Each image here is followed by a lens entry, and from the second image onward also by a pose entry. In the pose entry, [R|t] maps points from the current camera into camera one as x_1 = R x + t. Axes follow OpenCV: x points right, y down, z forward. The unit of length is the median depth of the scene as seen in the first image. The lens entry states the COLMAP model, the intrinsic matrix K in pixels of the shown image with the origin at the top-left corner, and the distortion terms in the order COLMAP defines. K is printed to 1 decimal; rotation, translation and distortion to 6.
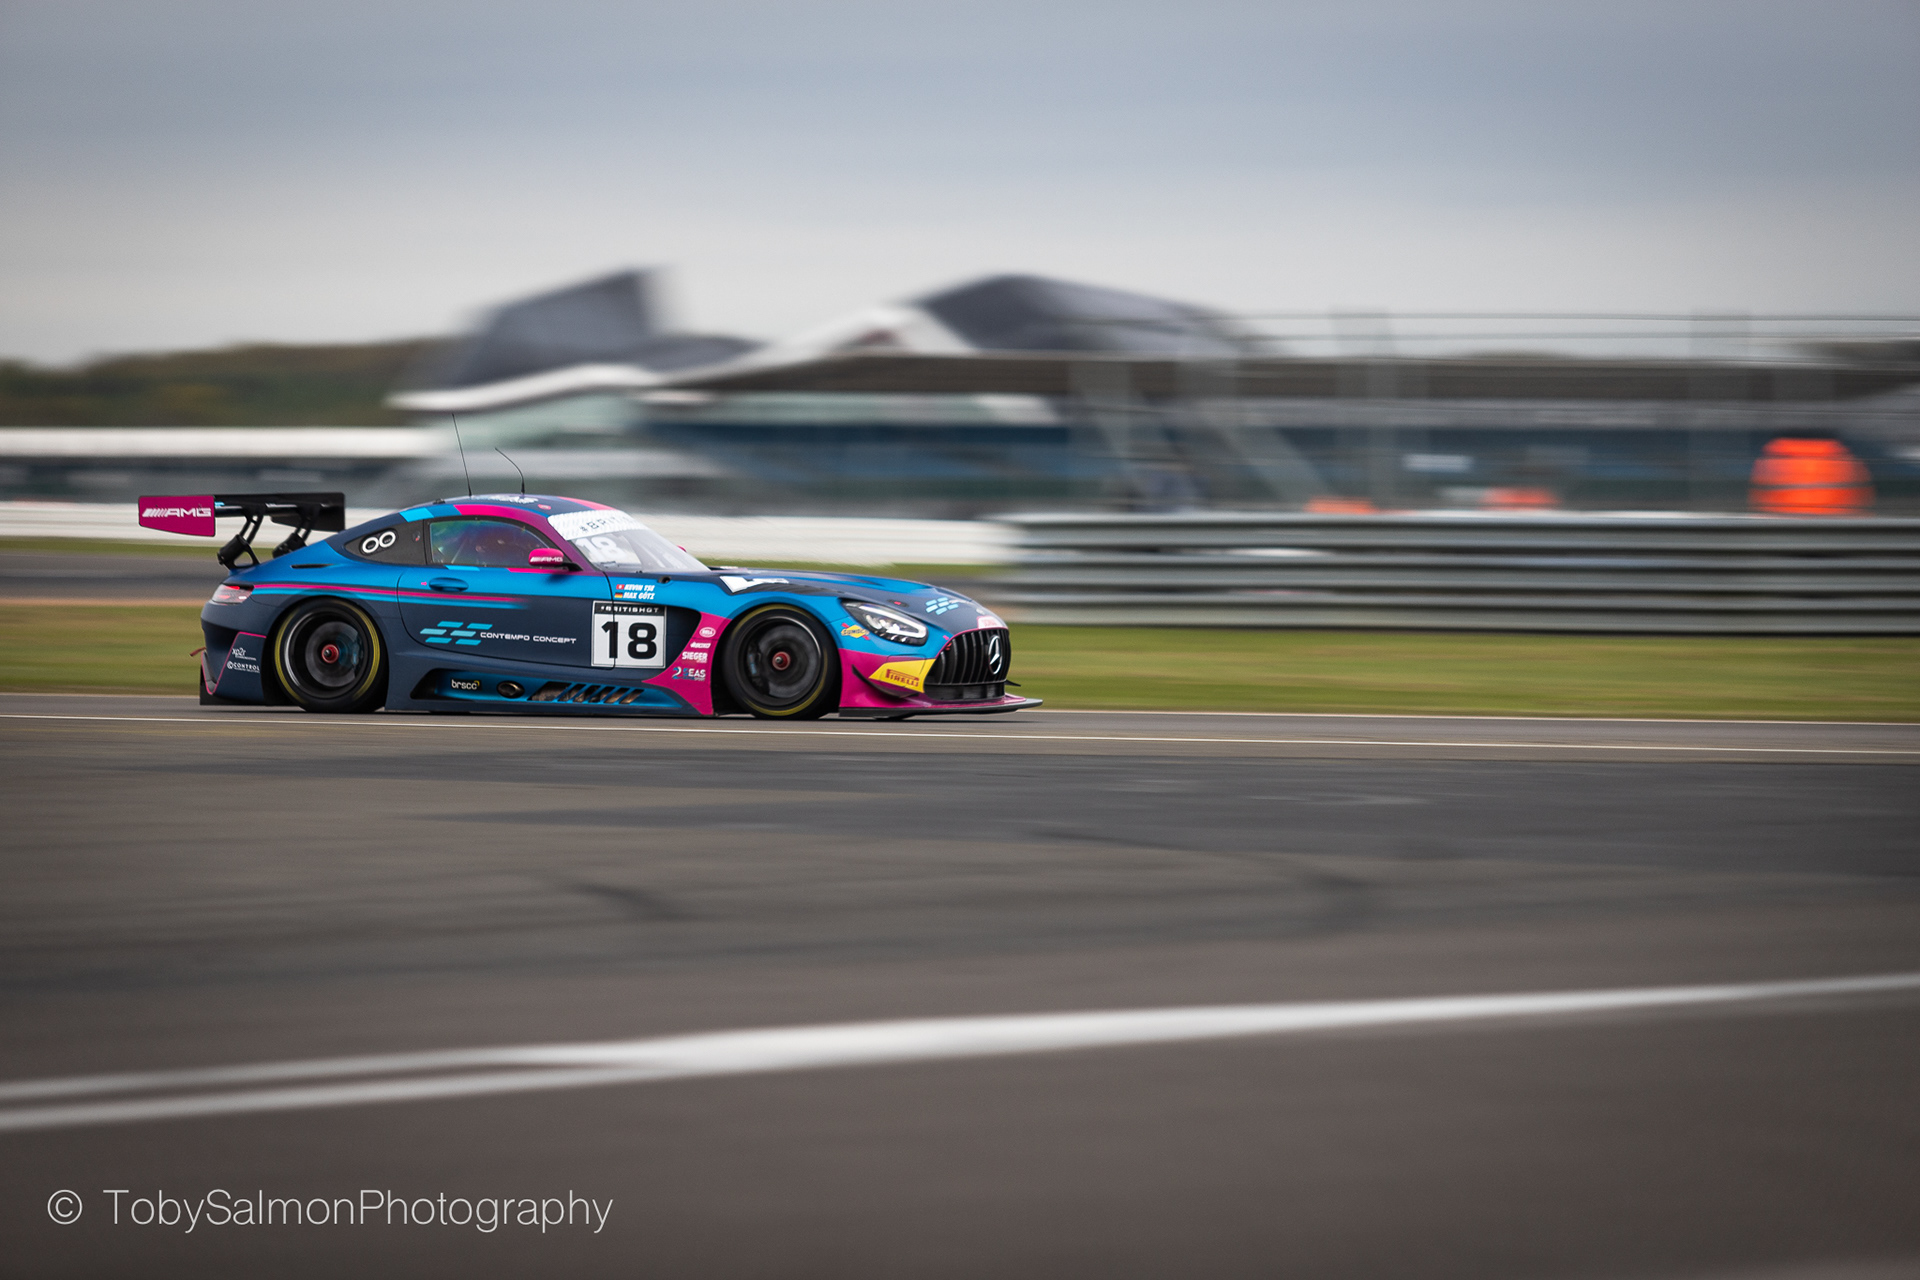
lens RADIAL K [[9333.2, 0, 956.5], [0, 9333.2, 638.0], [0, 0, 1]] dist [0.033340, 0.000000]
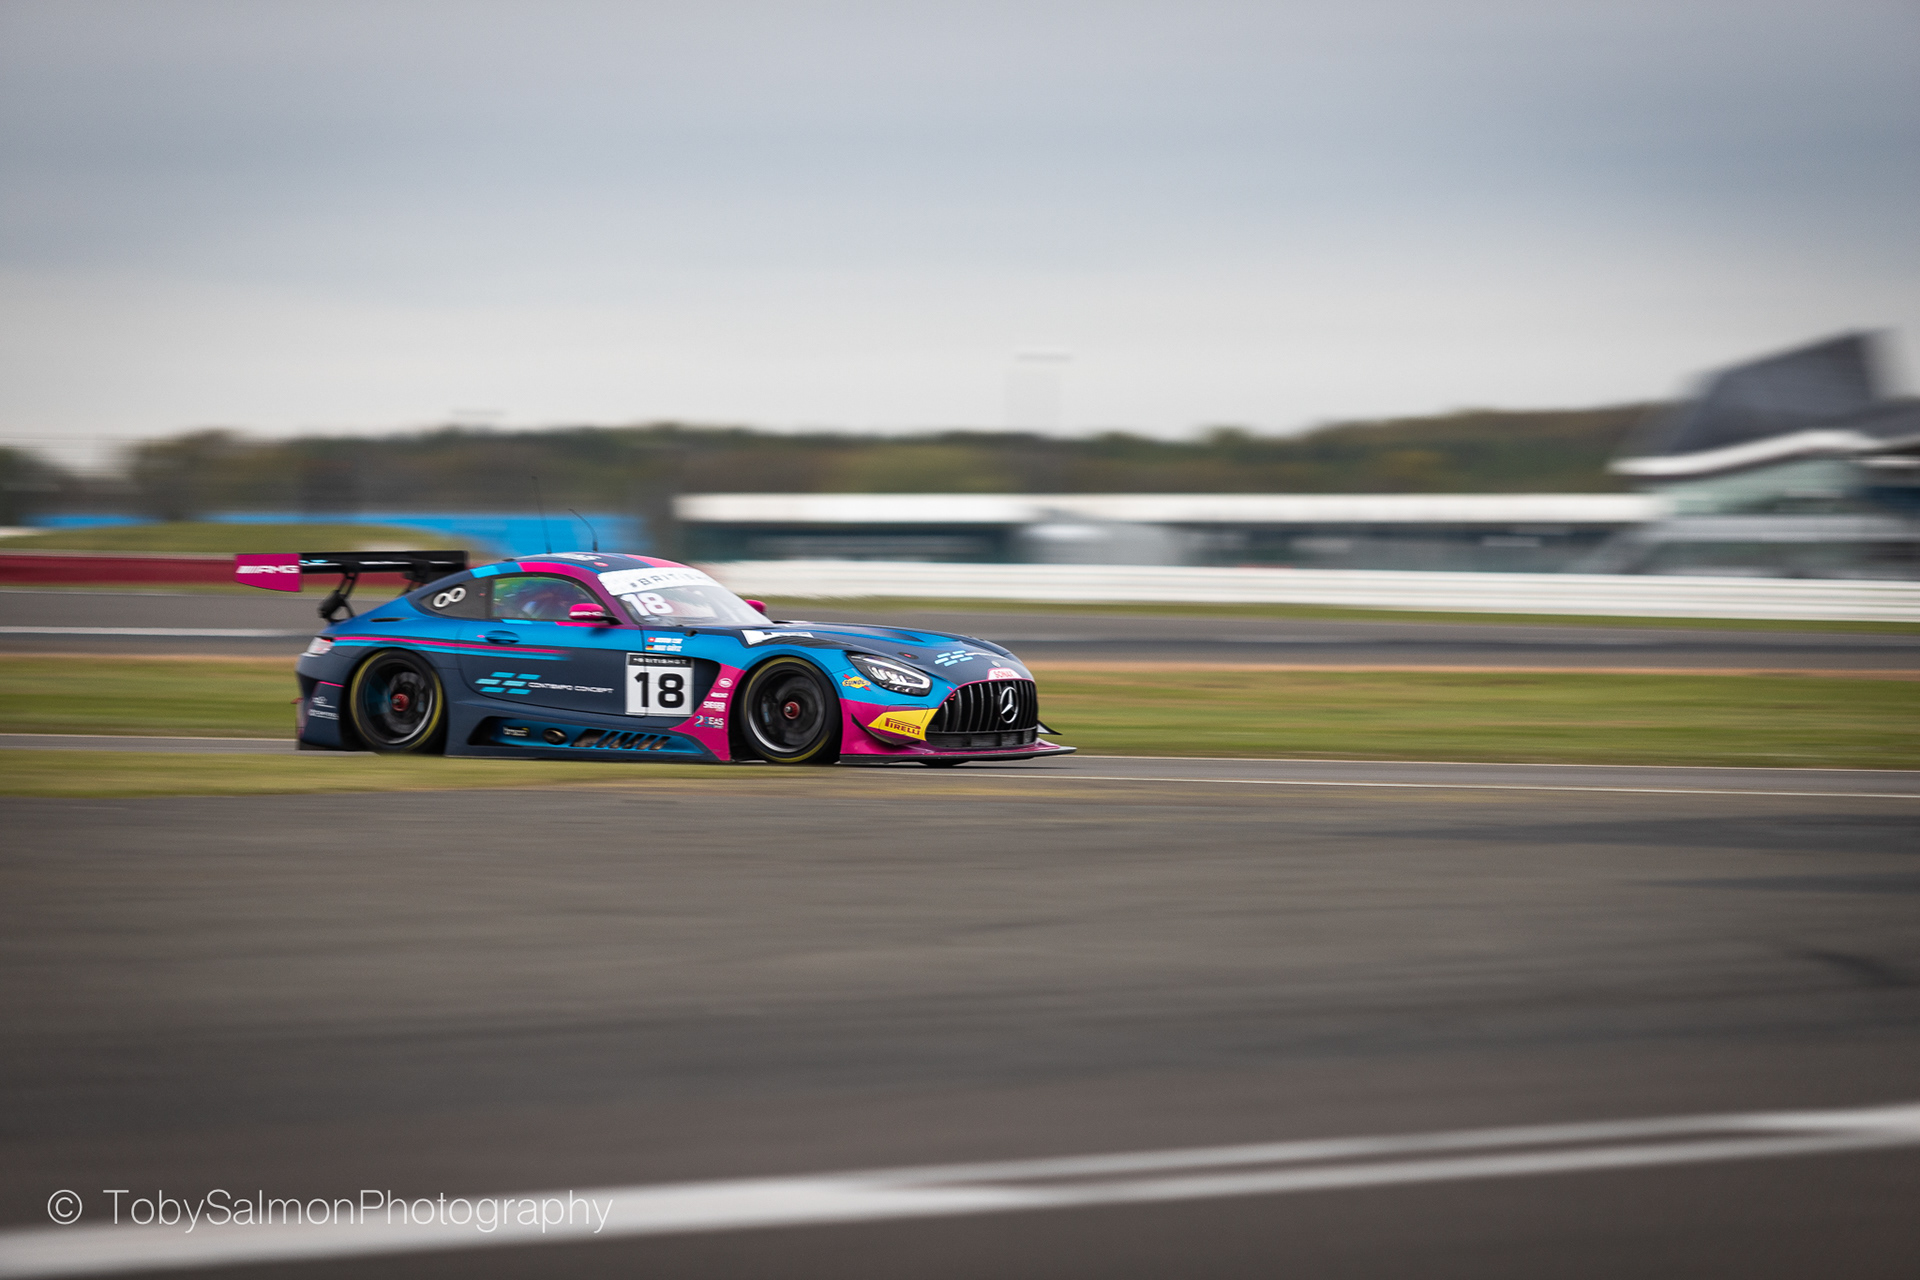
lens RADIAL K [[9333.2, 0, 954.2], [0, 9333.2, 633.0], [0, 0, 1]] dist [0.033340, 0.000000]
pose [[0.990090, 0.000913, -0.140429, 0.149102], [-0.001986, 0.999970, -0.007504, 0.001615], [0.140418, 0.007709, 0.990062, -0.057792]]
